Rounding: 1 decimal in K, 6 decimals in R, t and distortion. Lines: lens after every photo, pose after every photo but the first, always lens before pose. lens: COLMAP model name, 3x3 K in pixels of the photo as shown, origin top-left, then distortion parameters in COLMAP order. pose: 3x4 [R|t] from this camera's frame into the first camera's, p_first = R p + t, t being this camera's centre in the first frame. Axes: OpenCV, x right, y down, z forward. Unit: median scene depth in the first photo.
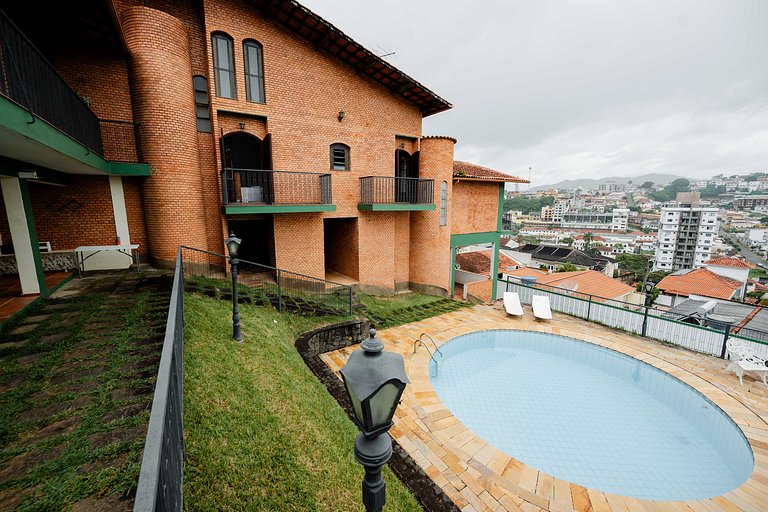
lens RADIAL K [[303.7, 0, 378.3], [0, 303.7, 254.5], [0, 0, 1]] dist [-0.001086, -0.000219]
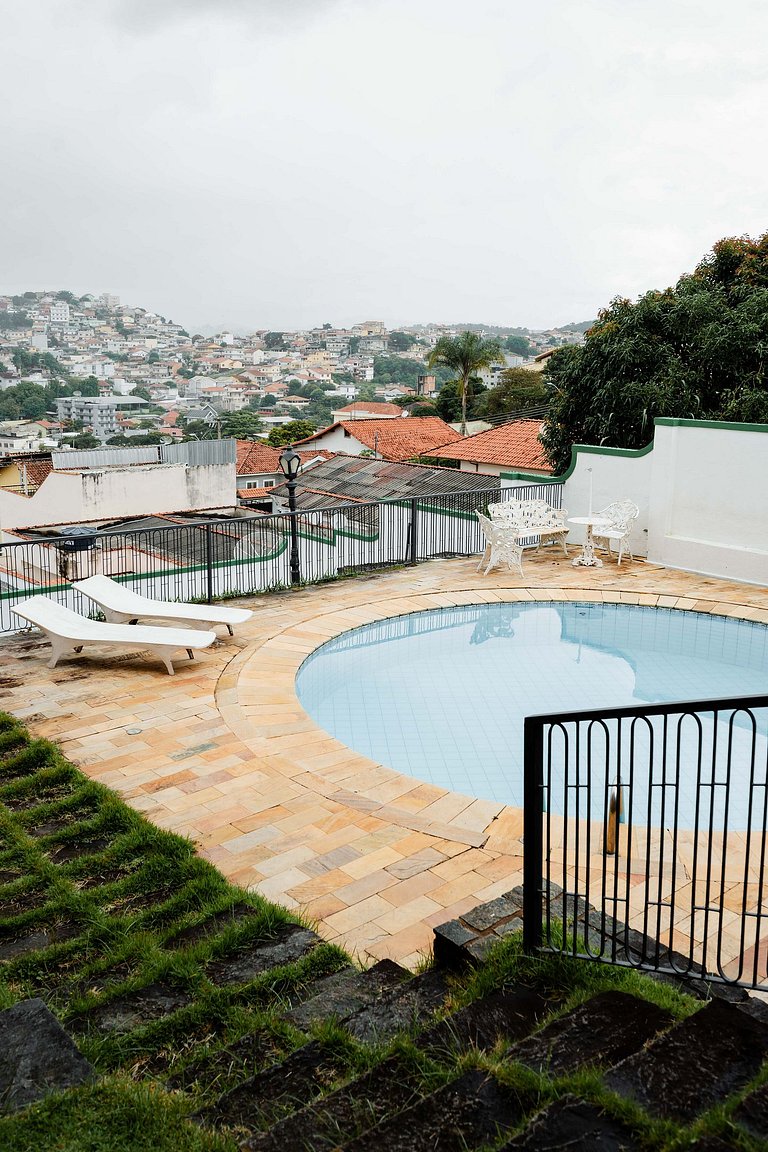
lens RADIAL K [[989.4, 0, 384.9], [0, 989.4, 567.3], [0, 0, 1]] dist [-0.002823, -0.005433]
pose [[-0.144436, -0.208666, 0.967262, -0.338825], [0.145718, 0.962370, 0.229370, -0.034137], [-0.978726, 0.174077, -0.108595, 0.839323]]
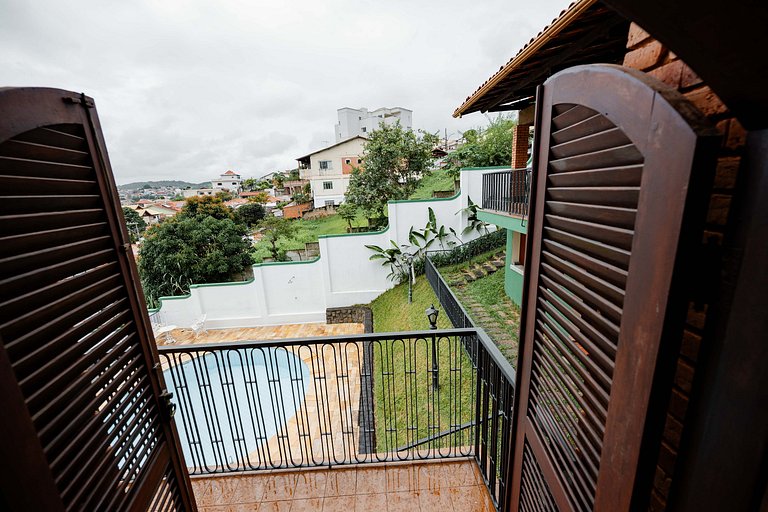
lens RADIAL K [[300.7, 0, 386.0], [0, 300.7, 256.5], [0, 0, 1]] dist [-0.000182, -0.000380]
pose [[-0.860366, -0.074929, 0.504139, -0.394144], [0.135511, 0.919904, 0.367985, -0.302355], [-0.491333, 0.384918, -0.781300, 0.837348]]
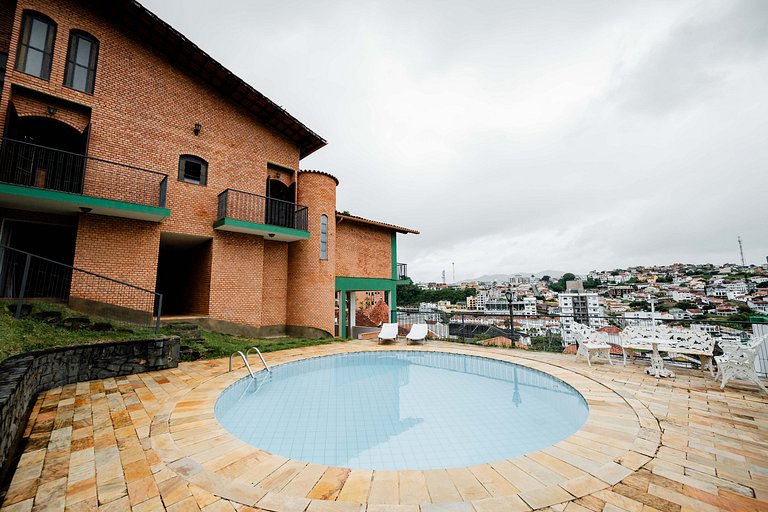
lens RADIAL K [[300.7, 0, 382.2], [0, 300.7, 258.4], [0, 0, 1]] dist [-0.000182, -0.000380]
pose [[0.977149, 0.017746, 0.211814, 0.226246], [0.044087, 0.957917, -0.283640, 0.199757], [-0.207934, 0.286497, 0.935245, 0.112454]]
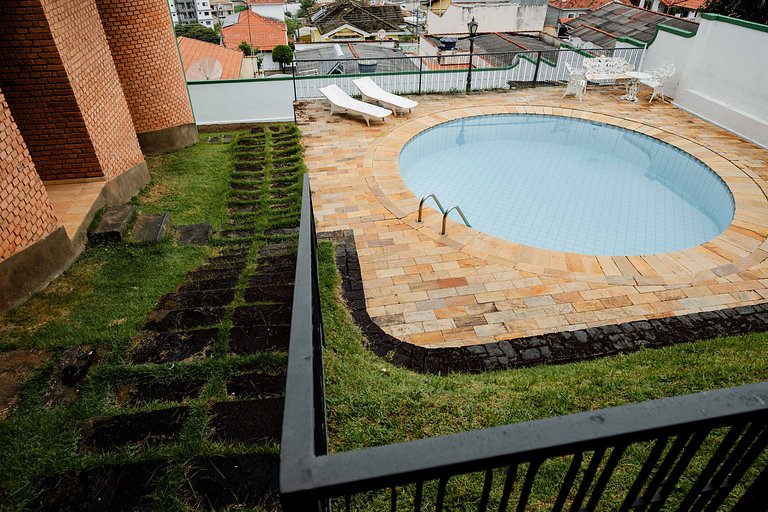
lens RADIAL K [[479.1, 0, 381.2], [0, 479.1, 251.2], [0, 0, 1]] dist [-0.005235, 0.003958]
pose [[0.371887, -0.528857, 0.762896, -0.403021], [0.144099, 0.844767, 0.515368, -0.068188], [-0.917026, -0.081726, 0.390365, 0.541746]]
